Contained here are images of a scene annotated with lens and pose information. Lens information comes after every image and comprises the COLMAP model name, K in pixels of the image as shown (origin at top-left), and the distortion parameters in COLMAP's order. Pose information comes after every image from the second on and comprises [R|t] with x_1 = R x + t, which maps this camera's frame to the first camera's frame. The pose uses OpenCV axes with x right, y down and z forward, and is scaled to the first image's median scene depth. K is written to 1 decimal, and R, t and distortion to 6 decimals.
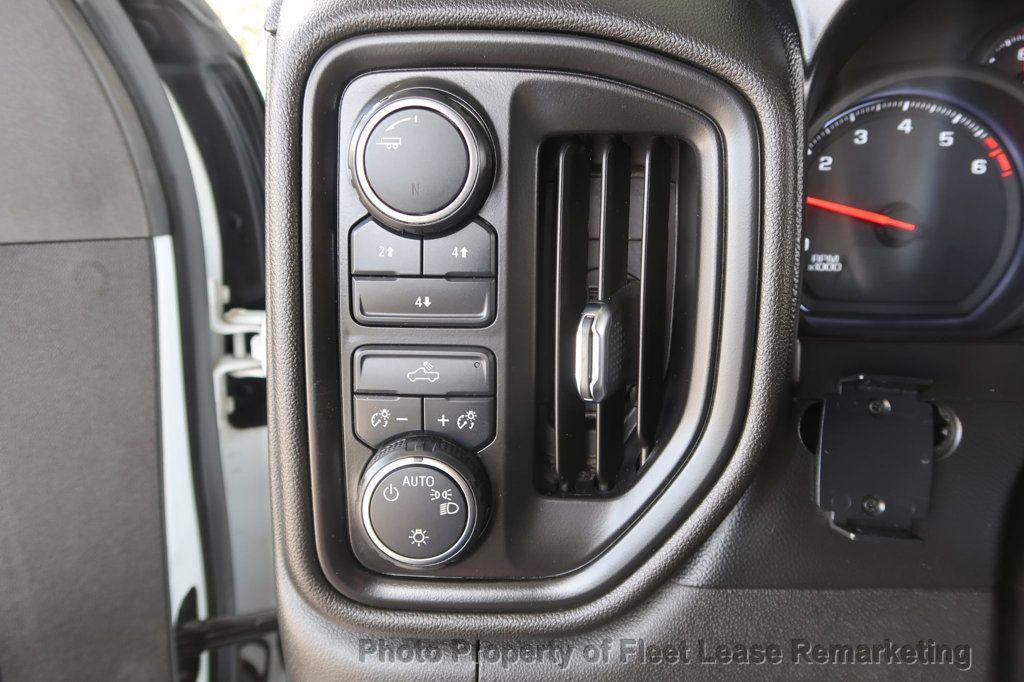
lens RADIAL K [[800.6, 0, 510.6], [0, 800.6, 337.0], [0, 0, 1]] dist [0.007109, 0.008306]
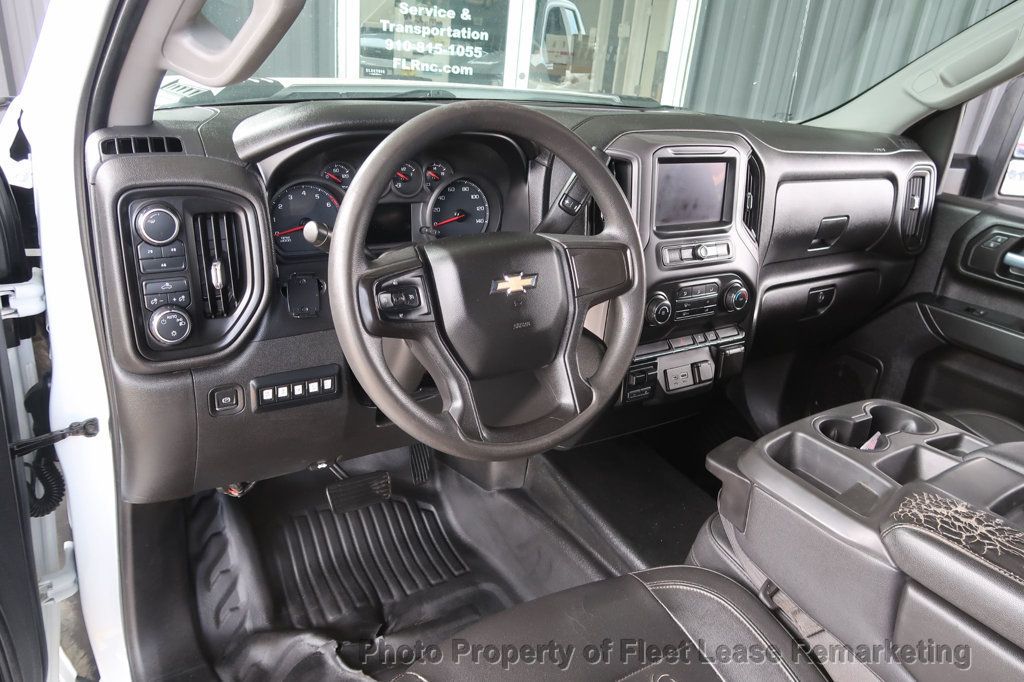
lens RADIAL K [[697.5, 0, 512.7], [0, 697.5, 338.3], [0, 0, 1]] dist [-0.022586, -0.001102]
pose [[0.812653, -0.163986, 0.559198, -0.579587], [0.114765, 0.985834, 0.122316, 0.070101], [-0.571335, -0.035224, 0.819961, -2.190156]]
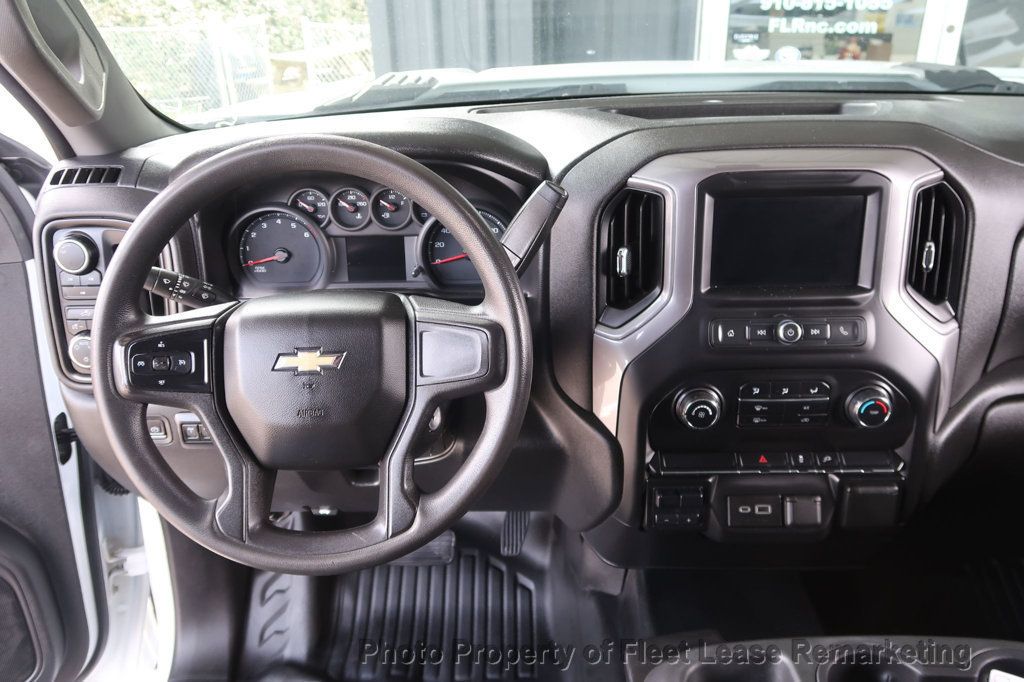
lens RADIAL K [[800.6, 0, 512.3], [0, 800.6, 337.1], [0, 0, 1]] dist [0.007109, 0.008306]
pose [[0.999199, -0.034257, 0.020705, 1.640686], [0.032547, 0.996429, 0.077912, -0.061444], [-0.023300, -0.077175, 0.996745, -2.497715]]
